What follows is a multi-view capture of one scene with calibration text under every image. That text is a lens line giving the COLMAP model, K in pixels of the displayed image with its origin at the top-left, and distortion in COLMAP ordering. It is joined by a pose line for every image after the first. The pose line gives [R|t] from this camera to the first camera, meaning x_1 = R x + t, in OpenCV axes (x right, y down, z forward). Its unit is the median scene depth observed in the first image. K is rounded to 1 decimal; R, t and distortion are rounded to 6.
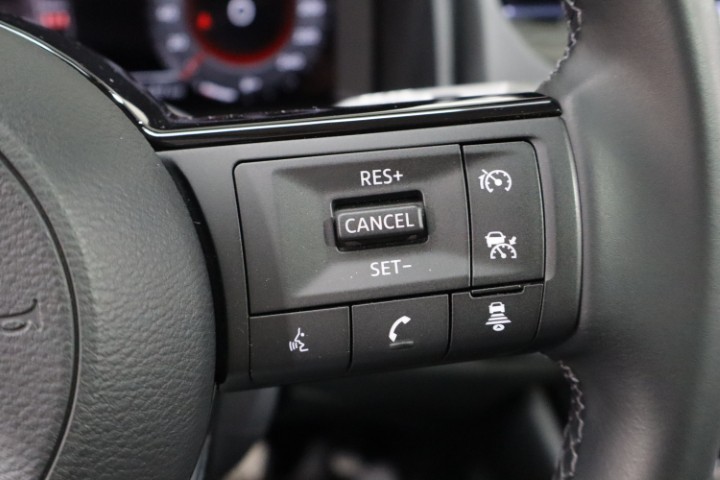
lens RADIAL K [[774.4, 0, 360.0], [0, 774.4, 240.0], [0, 0, 1]] dist [0.003602, 0.002972]
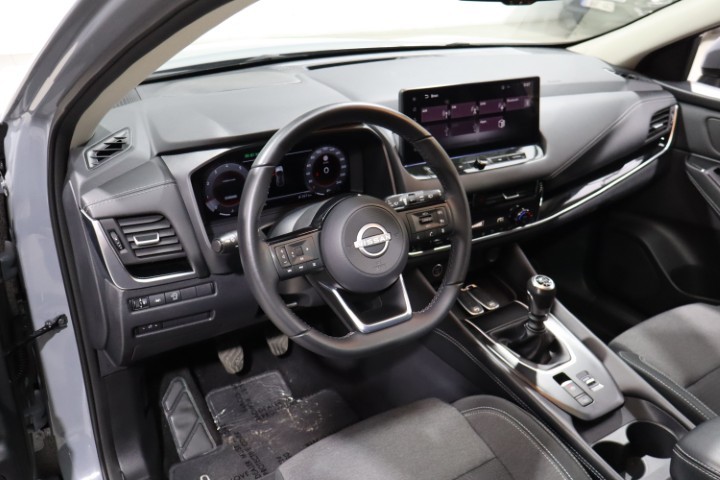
lens RADIAL K [[632.9, 0, 360.0], [0, 632.9, 240.0], [0, 0, 1]] dist [0.002670, -0.002066]
pose [[0.937241, -0.113524, 0.329685, -2.559744], [0.122763, 0.992409, -0.007266, 0.132845], [-0.326357, 0.047284, 0.944063, -4.435969]]
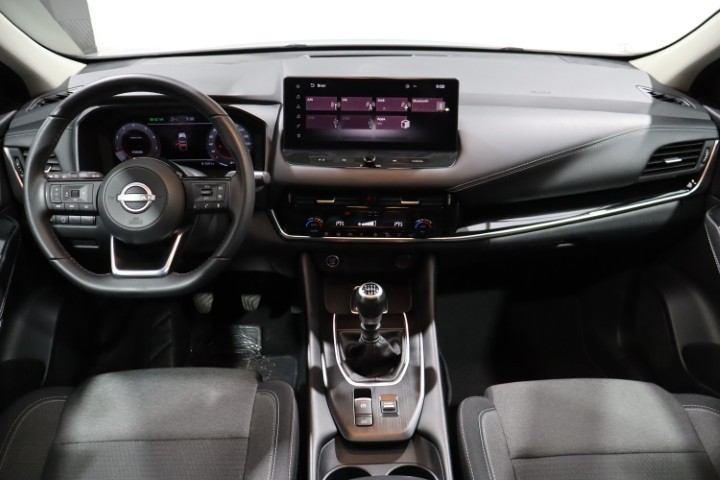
lens RADIAL K [[599.8, 0, 360.0], [0, 599.8, 240.0], [0, 0, 1]] dist [-0.006439, -0.000069]
pose [[0.984778, 0.102862, -0.140113, 2.442045], [-0.105201, 0.994407, -0.009373, 0.347577], [0.138365, 0.023971, 0.990091, -4.743808]]
